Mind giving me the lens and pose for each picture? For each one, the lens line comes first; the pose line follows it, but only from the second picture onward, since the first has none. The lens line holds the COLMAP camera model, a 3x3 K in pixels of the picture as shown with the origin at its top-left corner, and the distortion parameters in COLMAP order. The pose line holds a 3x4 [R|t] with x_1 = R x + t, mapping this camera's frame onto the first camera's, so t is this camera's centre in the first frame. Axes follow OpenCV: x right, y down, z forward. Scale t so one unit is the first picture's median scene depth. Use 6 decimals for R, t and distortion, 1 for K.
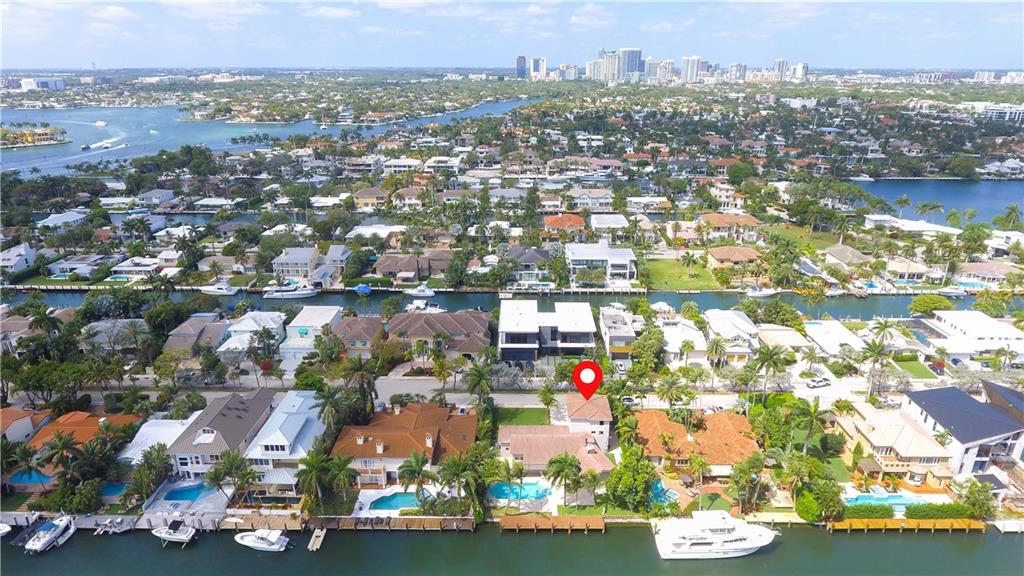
lens RADIAL K [[601.8, 0, 512.0], [0, 601.8, 288.0], [0, 0, 1]] dist [-0.000530, -0.000548]
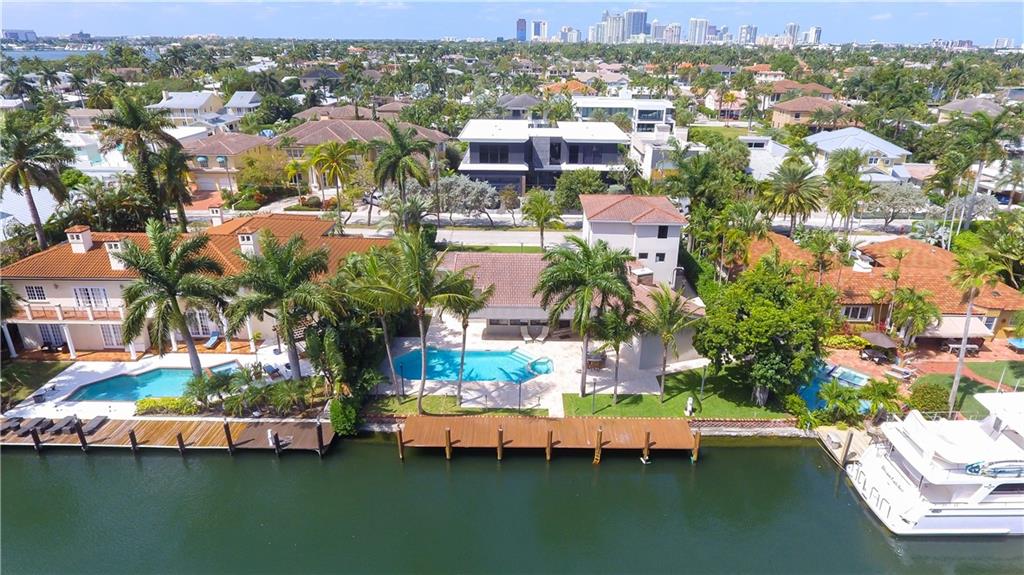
lens RADIAL K [[601.8, 0, 512.0], [0, 601.8, 287.5], [0, 0, 1]] dist [-0.000530, -0.000548]
pose [[0.999984, 0.005572, 0.000711, 0.042675], [-0.005592, 0.999517, 0.030567, 0.283156], [-0.000540, -0.030571, 0.999532, 0.624889]]
